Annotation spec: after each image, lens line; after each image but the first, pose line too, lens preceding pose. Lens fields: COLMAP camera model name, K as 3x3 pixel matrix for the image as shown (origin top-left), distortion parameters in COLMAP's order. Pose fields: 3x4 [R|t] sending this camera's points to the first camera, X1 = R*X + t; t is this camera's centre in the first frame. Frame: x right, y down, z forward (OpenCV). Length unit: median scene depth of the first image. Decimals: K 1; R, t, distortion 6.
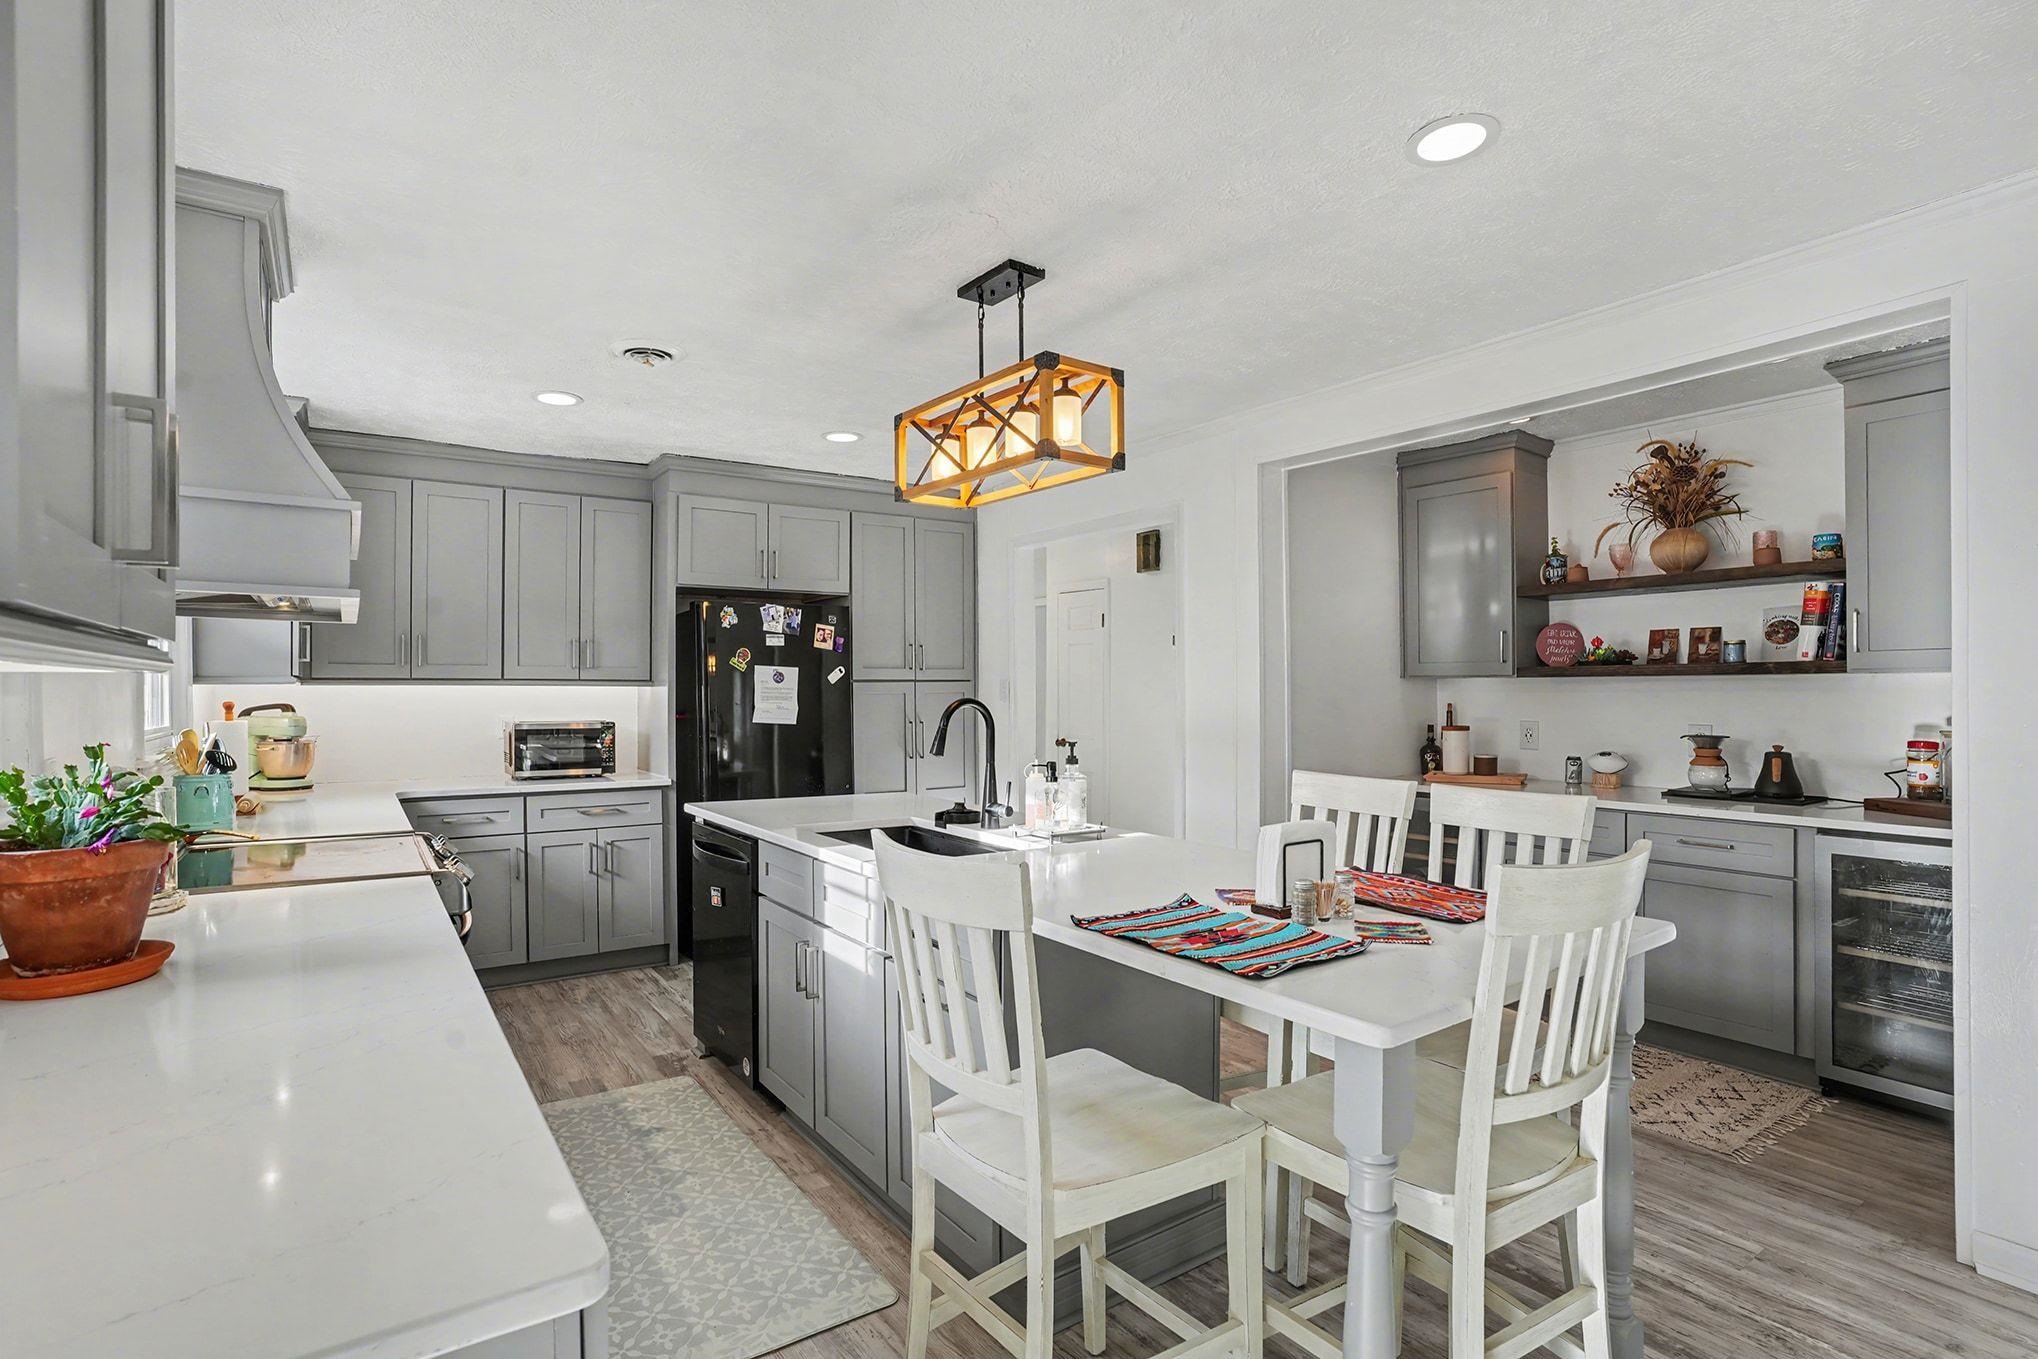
lens RADIAL K [[1008.7, 0, 1014.5], [0, 1008.7, 686.0], [0, 0, 1]] dist [-0.067776, 0.034297]
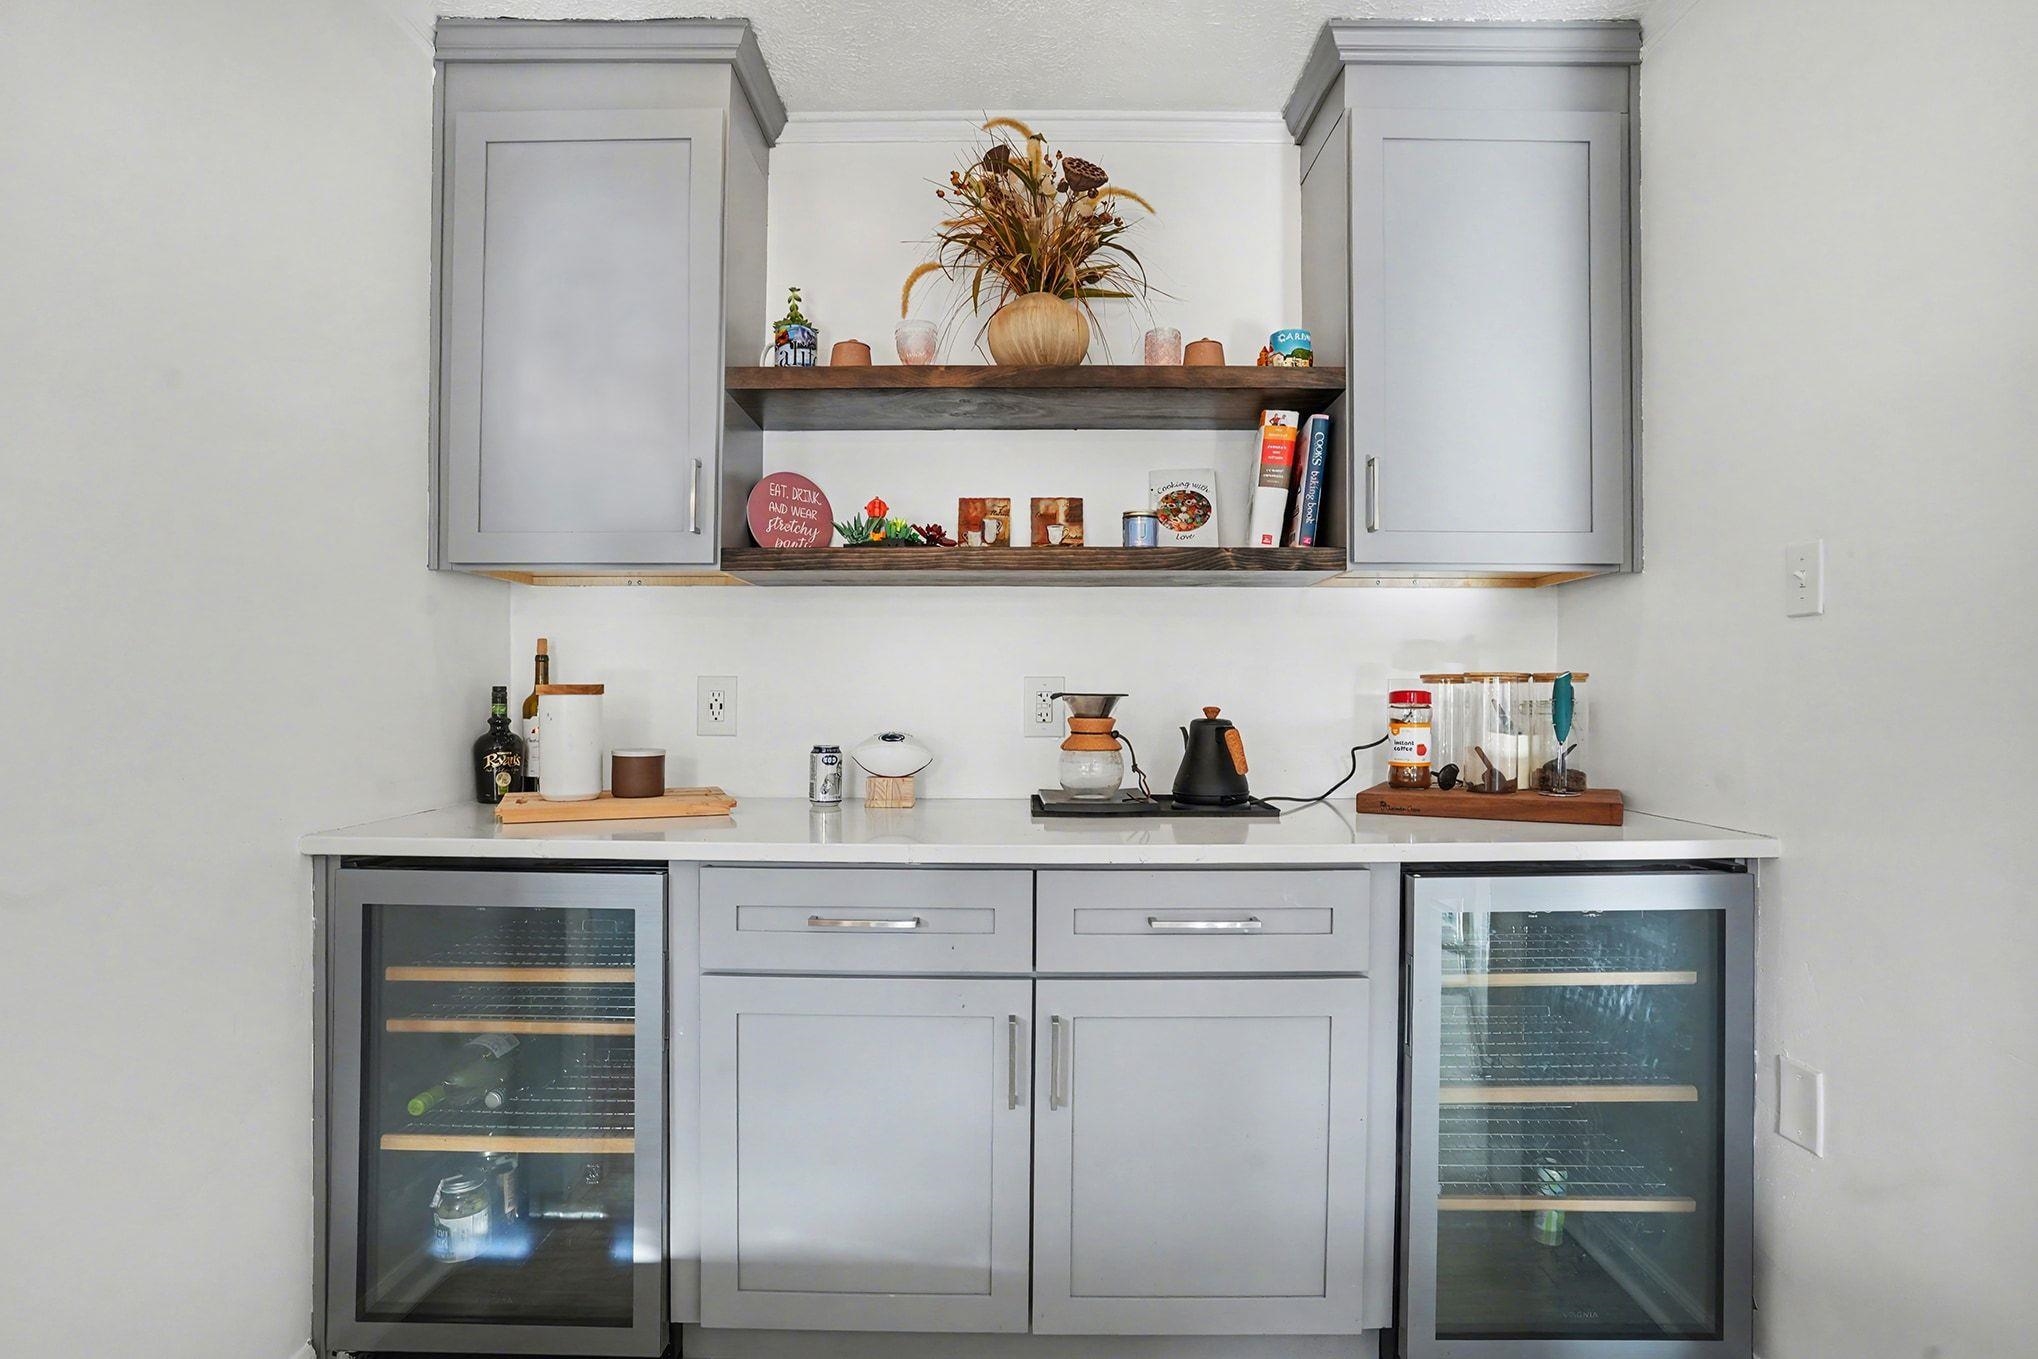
lens RADIAL K [[1008.7, 0, 1014.5], [0, 1008.7, 686.0], [0, 0, 1]] dist [-0.067776, 0.034297]
pose [[0.563409, 0.016164, 0.826020, 0.231873], [-0.008306, 0.999869, -0.013901, 0.052486], [-0.826137, 0.000970, 0.563469, 0.705138]]
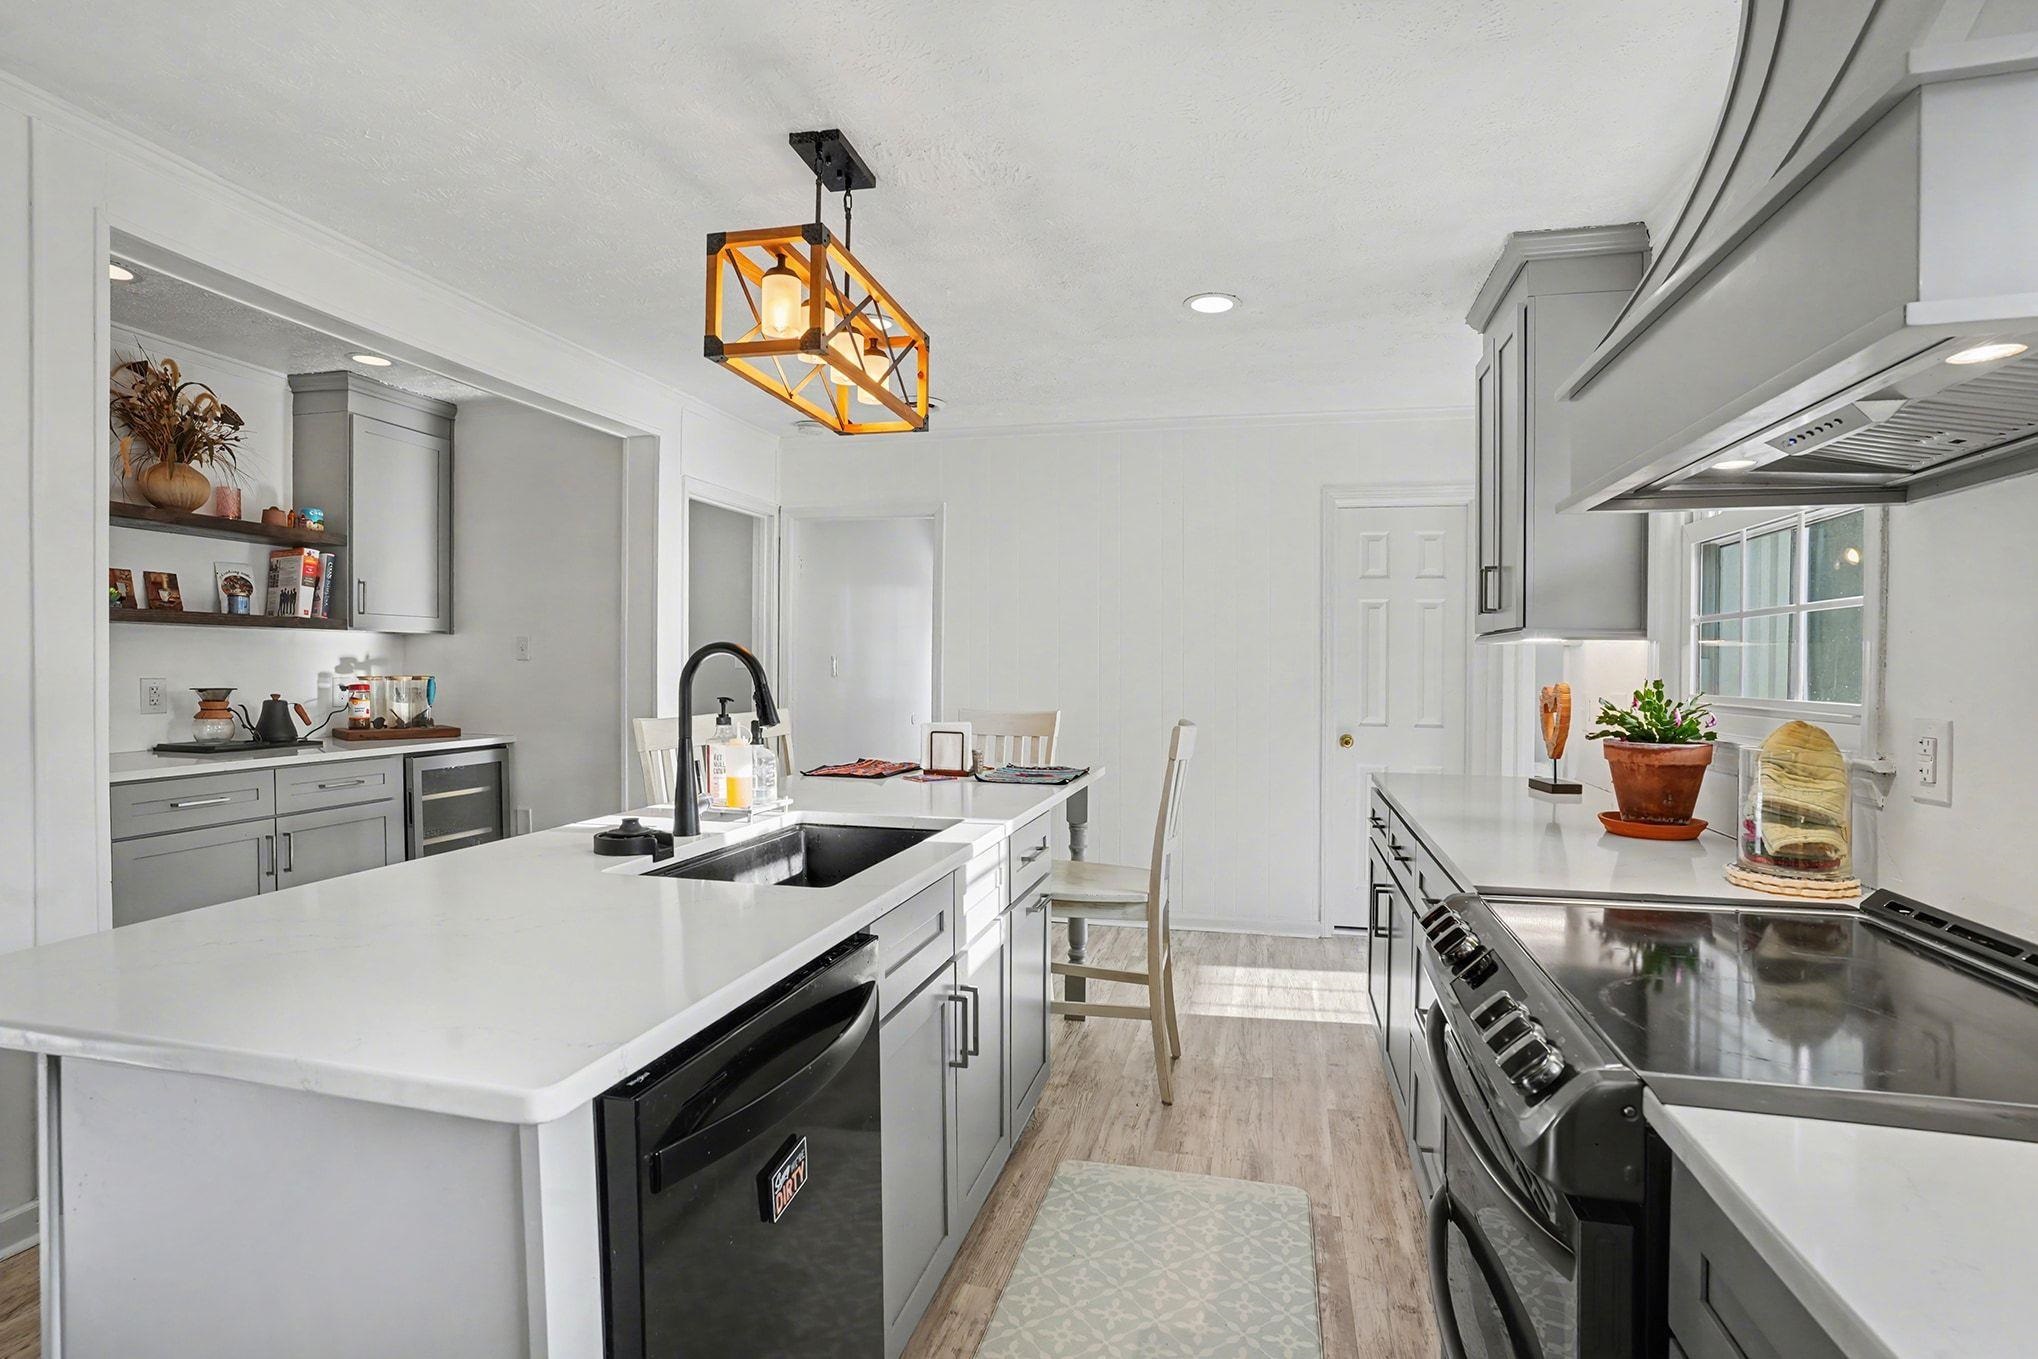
lens RADIAL K [[1033.5, 0, 1014.3], [0, 1033.5, 681.1], [0, 0, 1]] dist [-0.051997, 0.036654]
pose [[-0.683136, -0.012263, 0.730189, -0.543788], [-0.010022, 0.999922, 0.007417, 0.027454], [-0.730223, -0.002252, -0.683205, 1.063840]]
